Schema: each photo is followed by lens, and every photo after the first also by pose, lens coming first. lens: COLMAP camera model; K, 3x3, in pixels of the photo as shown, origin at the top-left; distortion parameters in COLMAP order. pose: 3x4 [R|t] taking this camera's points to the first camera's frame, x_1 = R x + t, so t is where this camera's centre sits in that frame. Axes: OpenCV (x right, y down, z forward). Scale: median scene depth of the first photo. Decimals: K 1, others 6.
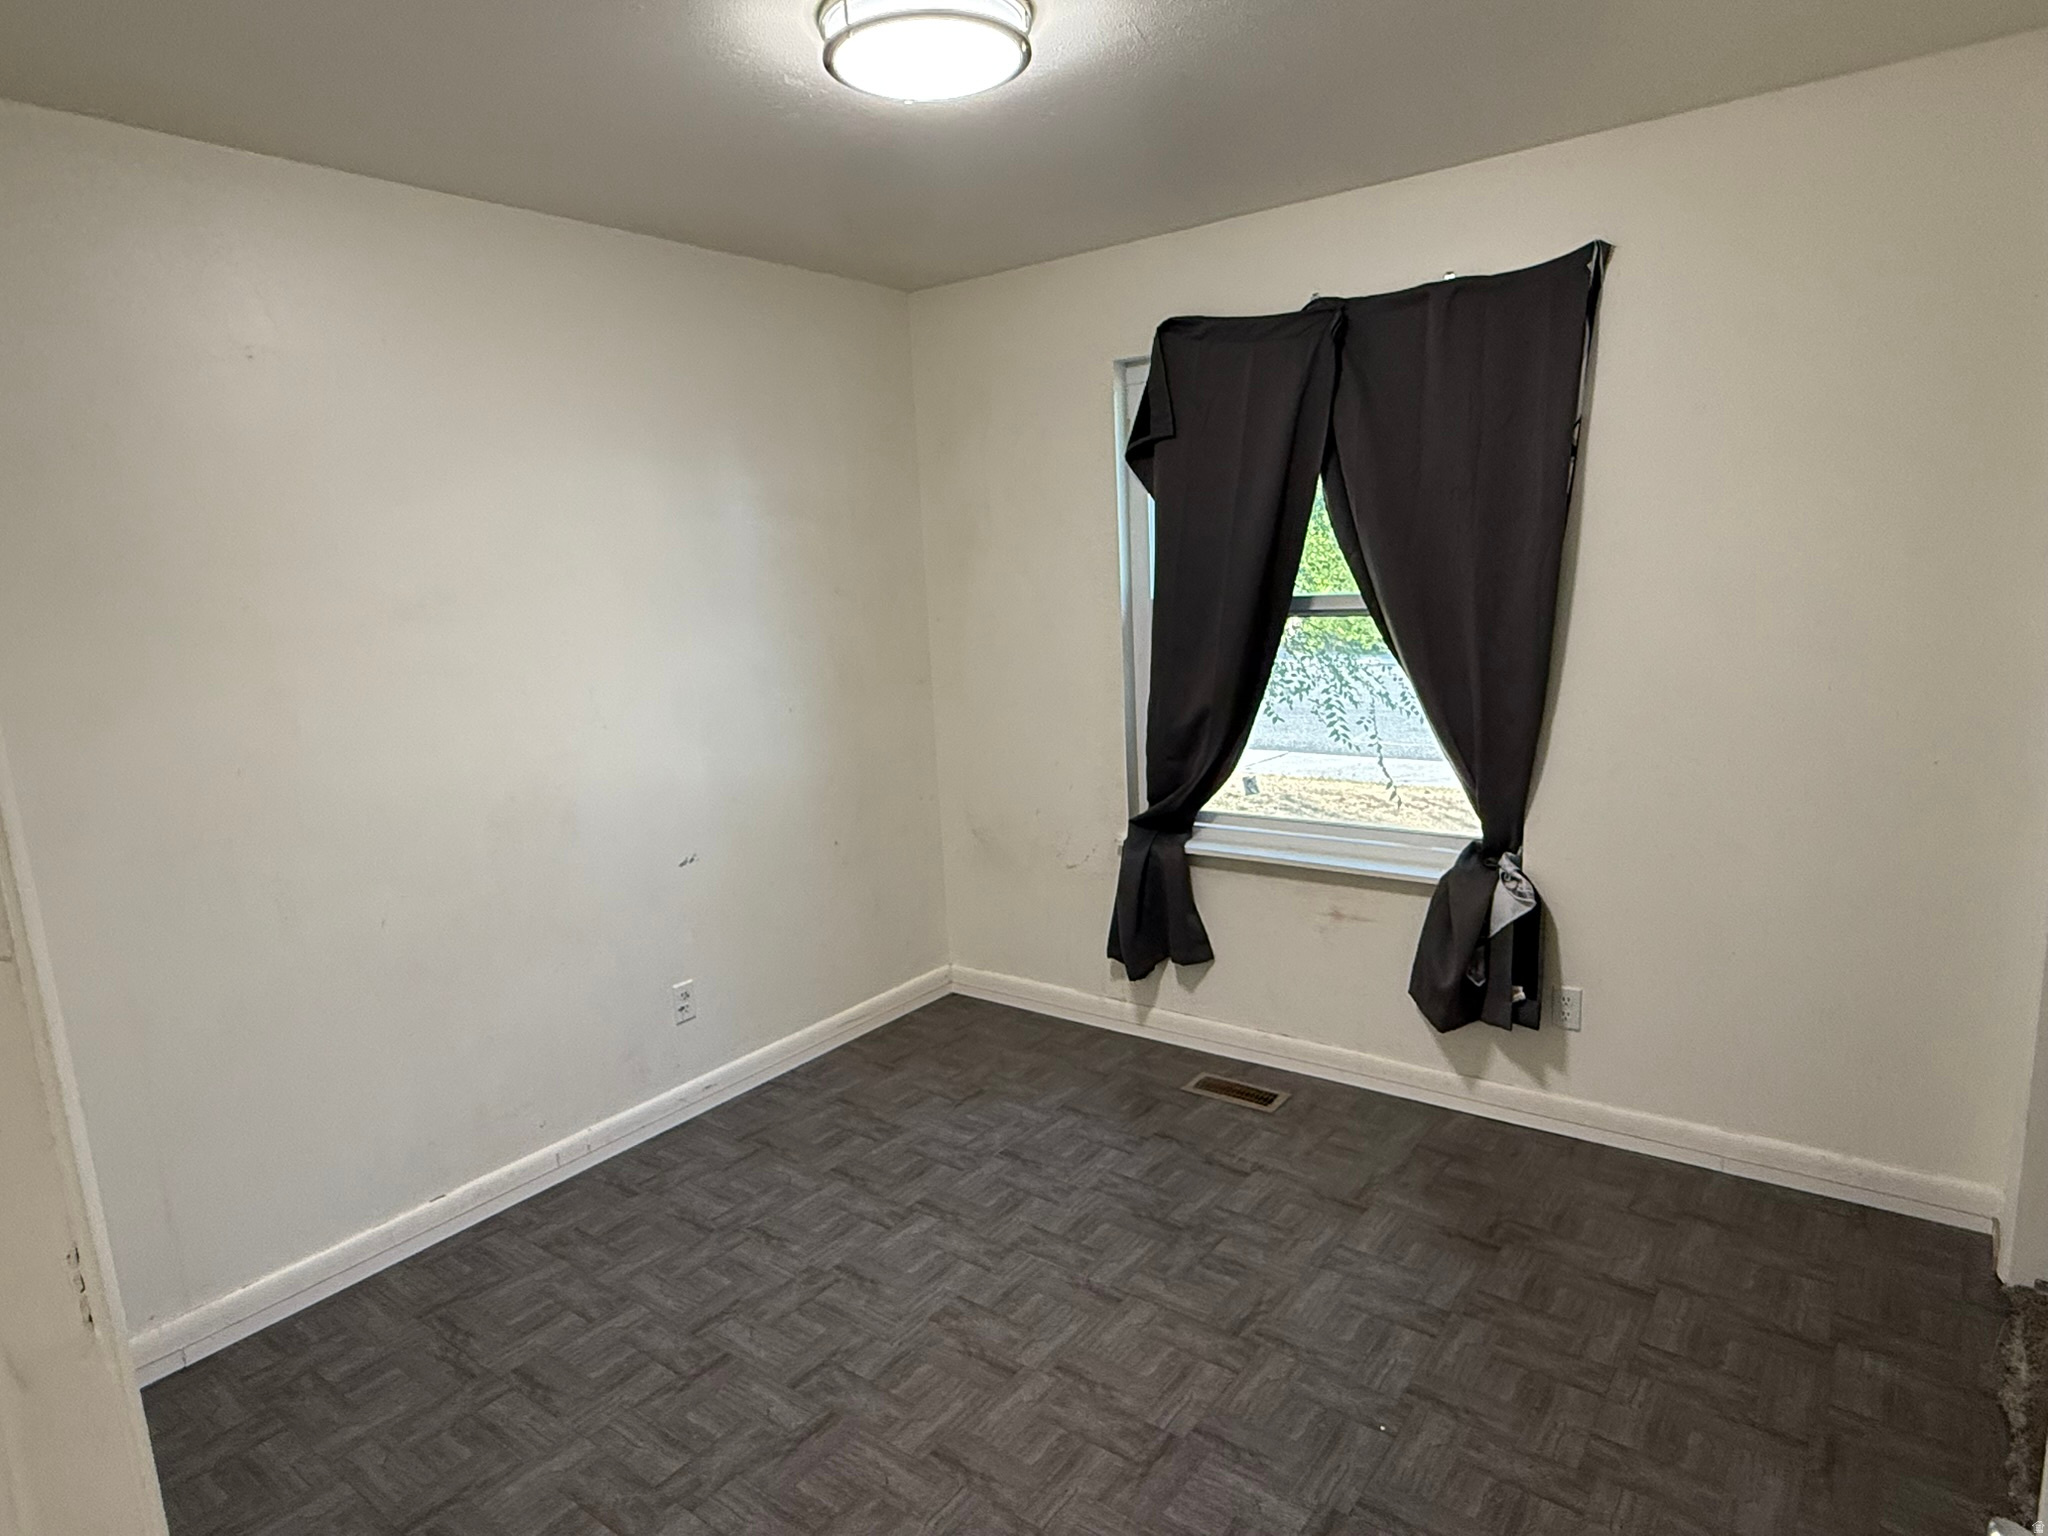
lens RADIAL K [[1180.5, 0, 1028.7], [0, 1180.5, 774.6], [0, 0, 1]] dist [0.005749, 0.001311]
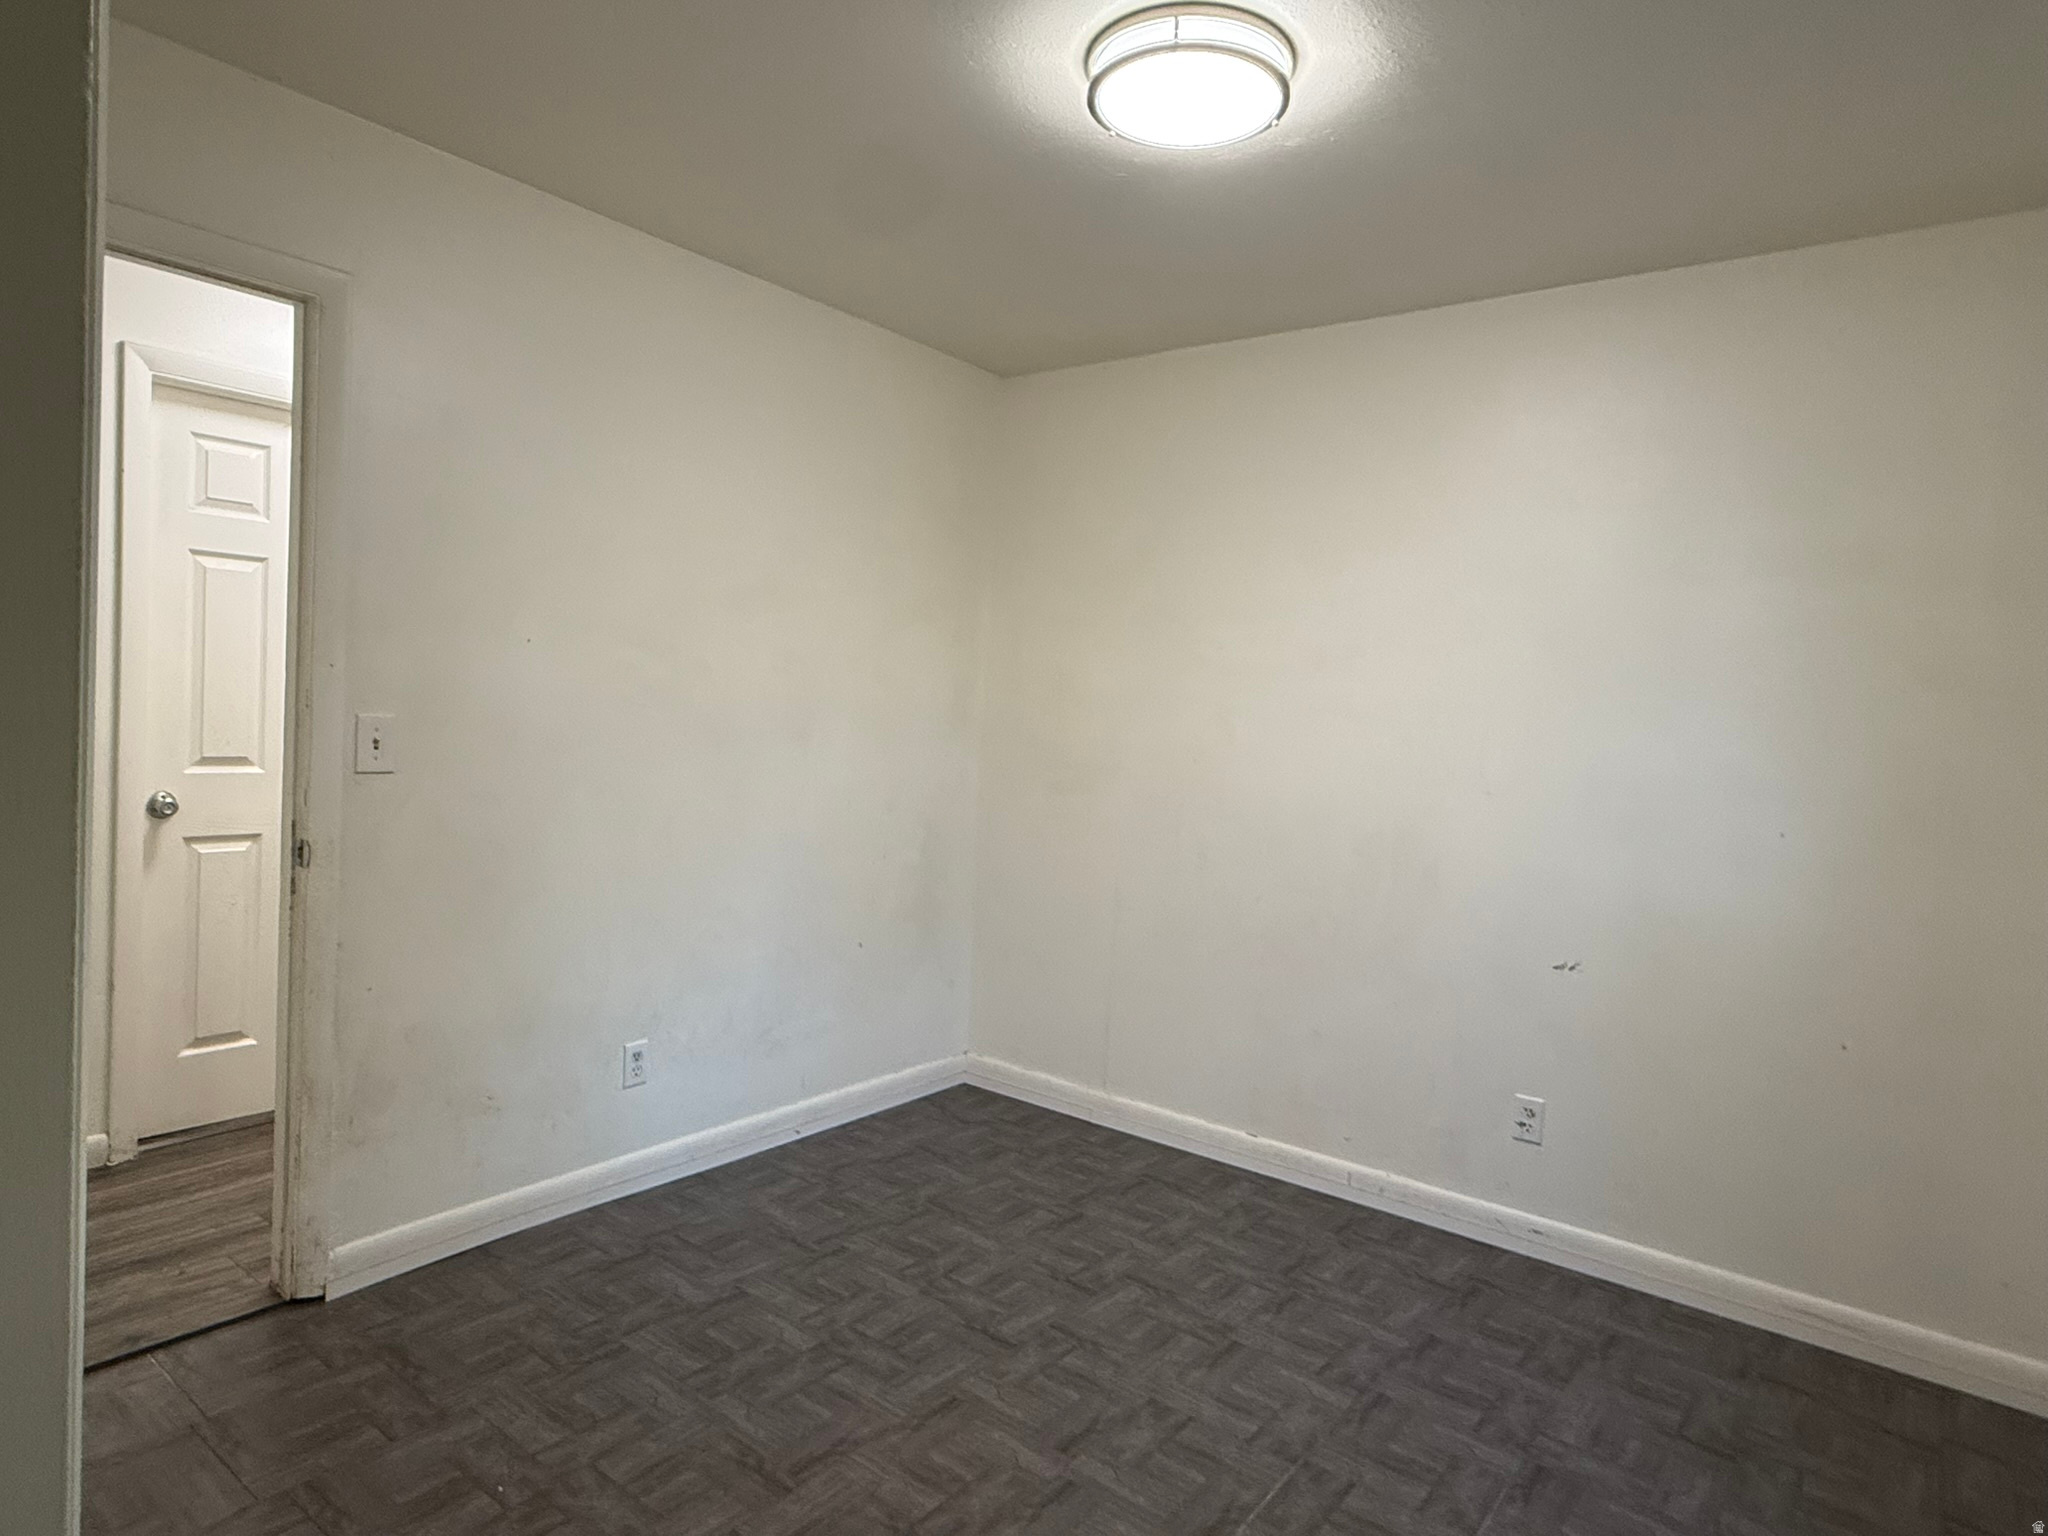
lens RADIAL K [[1180.5, 0, 1029.5], [0, 1180.5, 763.2], [0, 0, 1]] dist [0.005749, 0.001311]
pose [[-0.006177, 0.096418, -0.995322, 0.693649], [-0.232051, 0.968032, 0.095215, -0.080066], [0.972684, 0.231554, 0.016394, 0.672482]]
